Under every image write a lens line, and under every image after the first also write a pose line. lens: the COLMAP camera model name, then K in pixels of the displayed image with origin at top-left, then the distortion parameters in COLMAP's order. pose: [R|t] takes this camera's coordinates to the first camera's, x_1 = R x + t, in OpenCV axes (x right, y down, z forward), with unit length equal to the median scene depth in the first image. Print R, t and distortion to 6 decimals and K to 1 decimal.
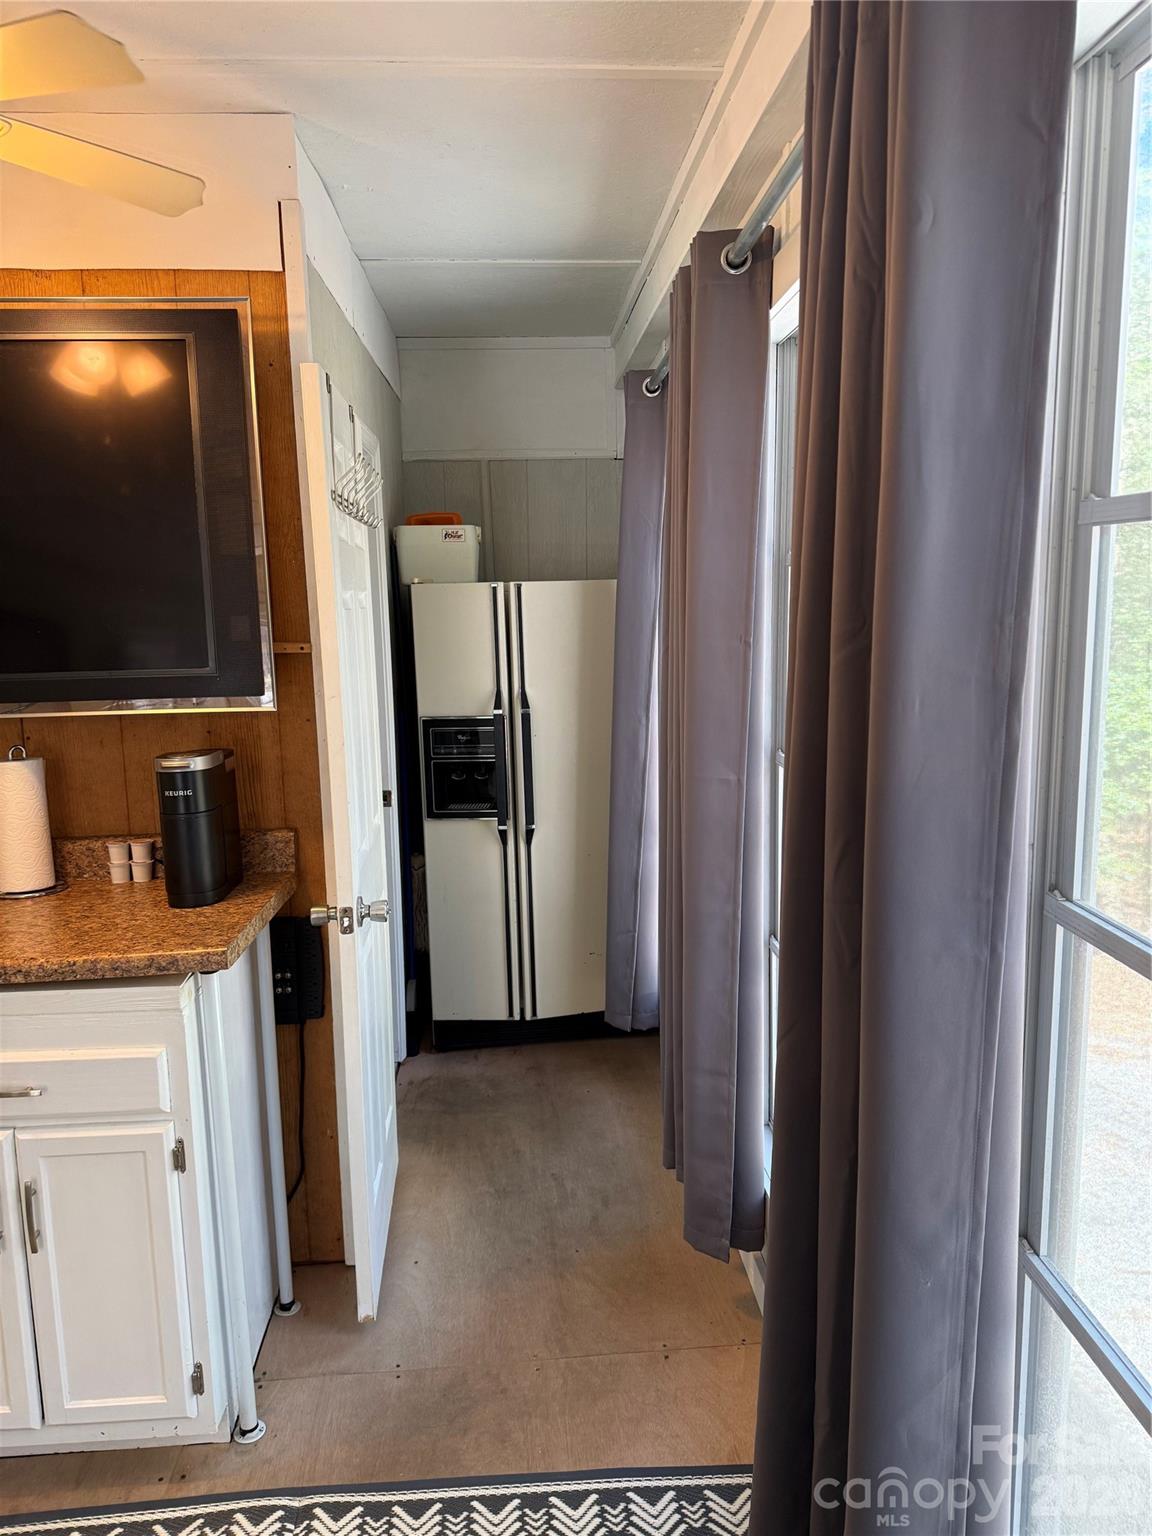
lens RADIAL K [[1085.8, 0, 565.5], [0, 1085.8, 768.4], [0, 0, 1]] dist [0.036221, -0.033824]
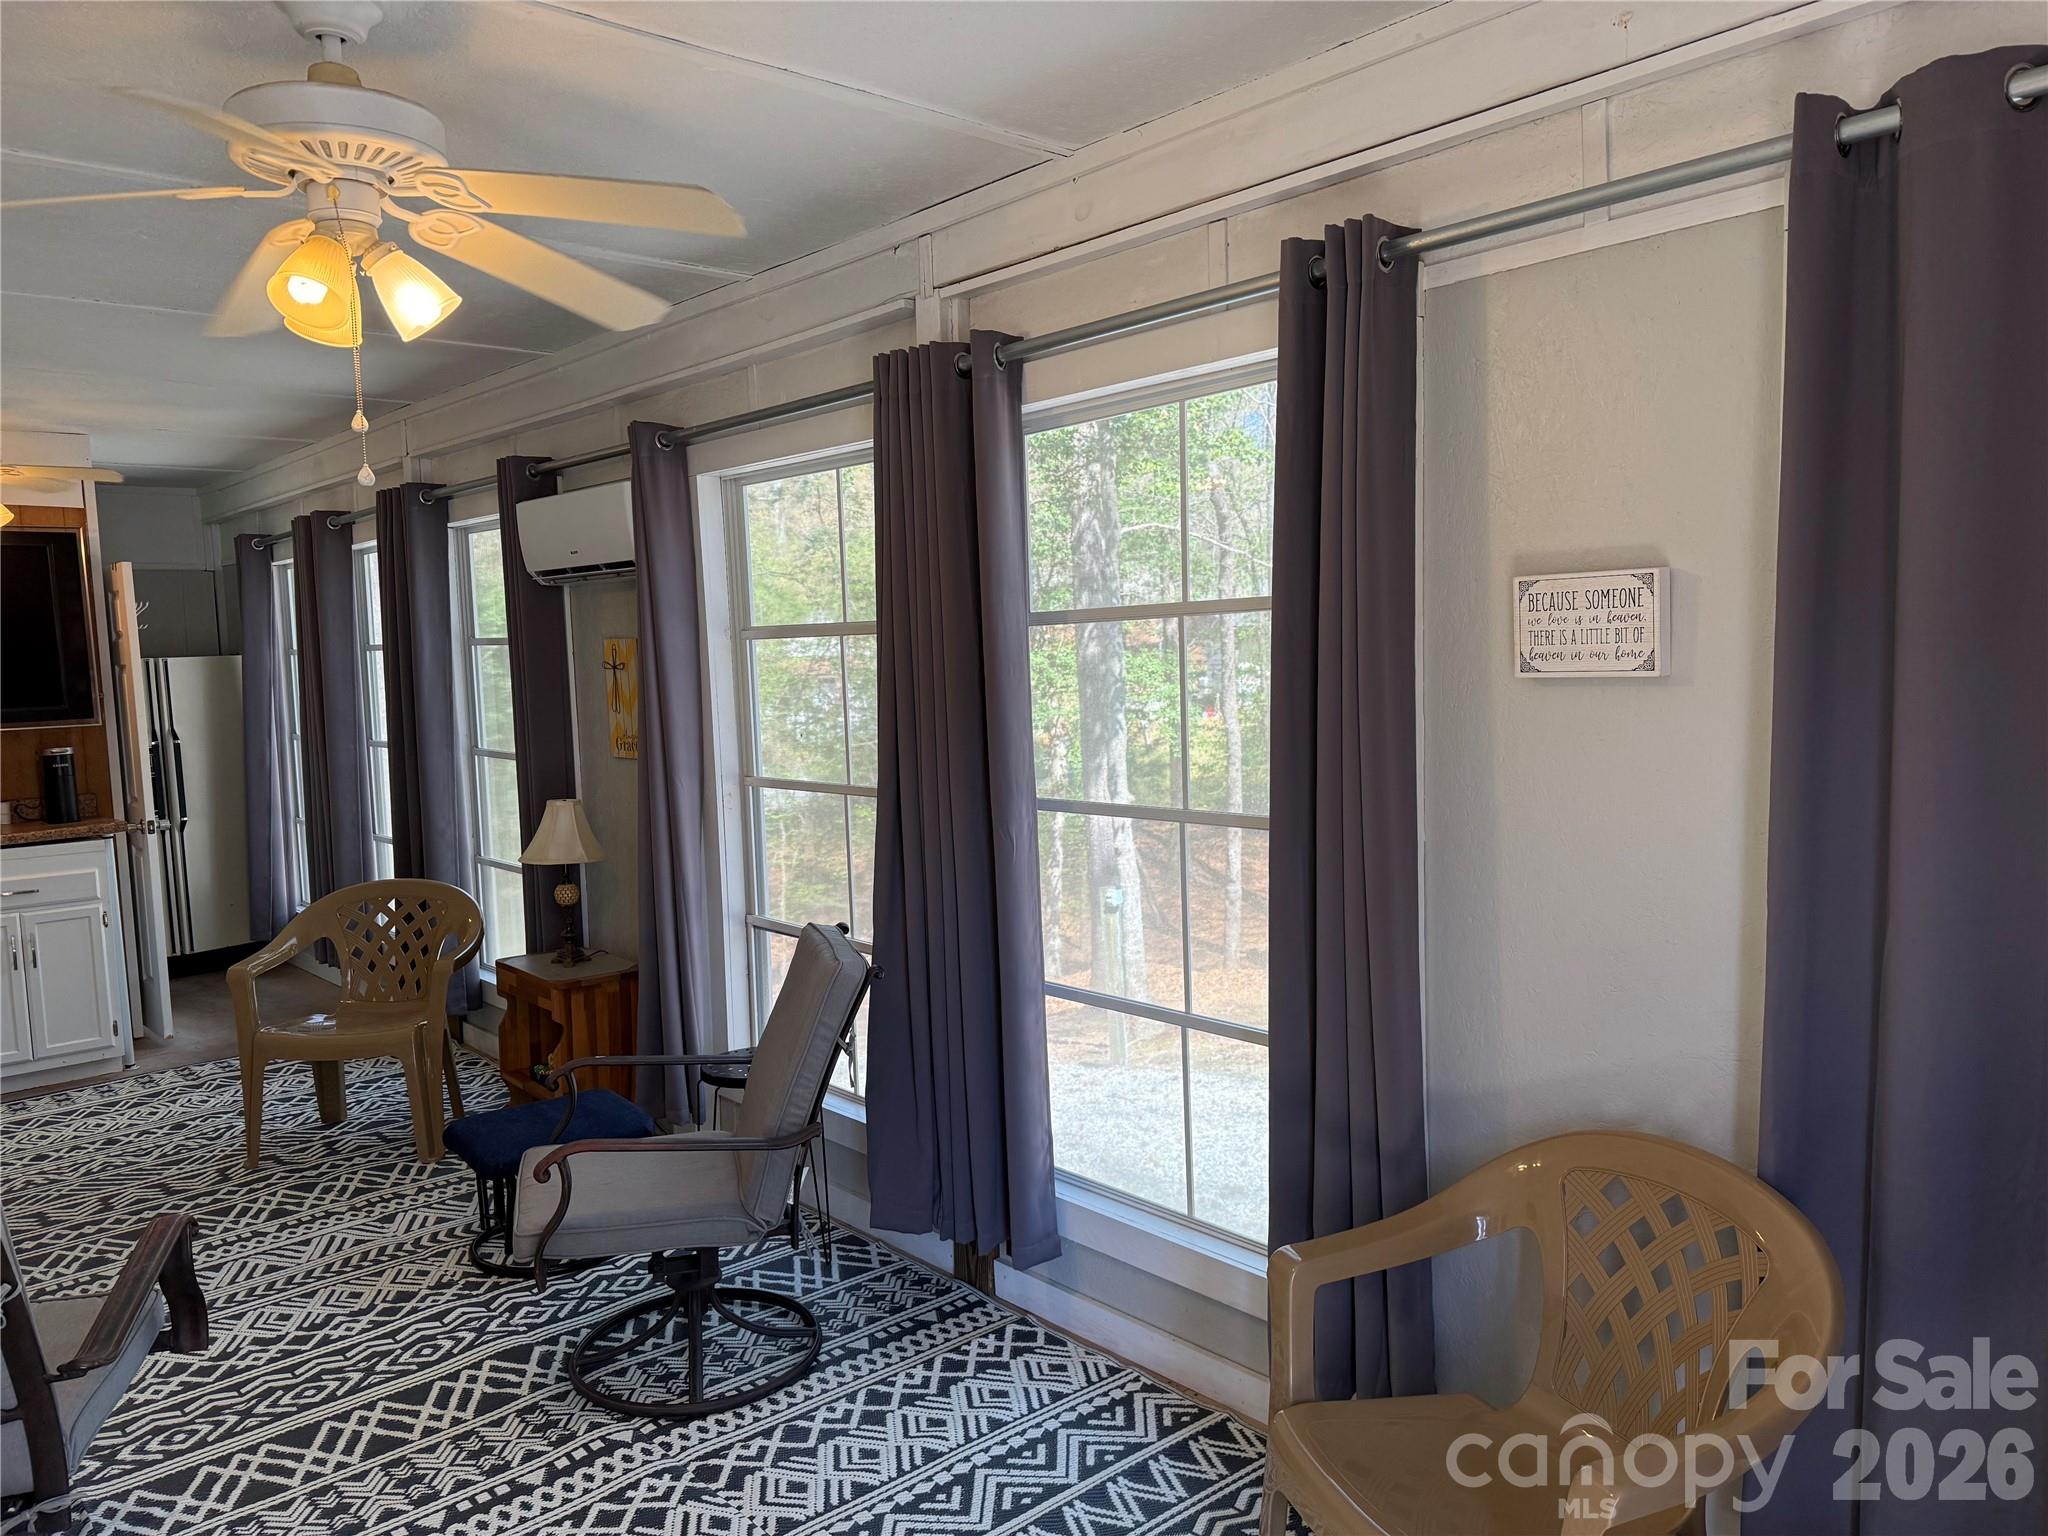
lens RADIAL K [[1447.8, 0, 1010.9], [0, 1447.8, 778.5], [0, 0, 1]] dist [0.036221, -0.033824]
pose [[0.786994, -0.062099, 0.613827, -0.397752], [0.108776, 0.993302, -0.038973, 0.216801], [-0.607295, 0.097441, 0.788478, -1.398732]]
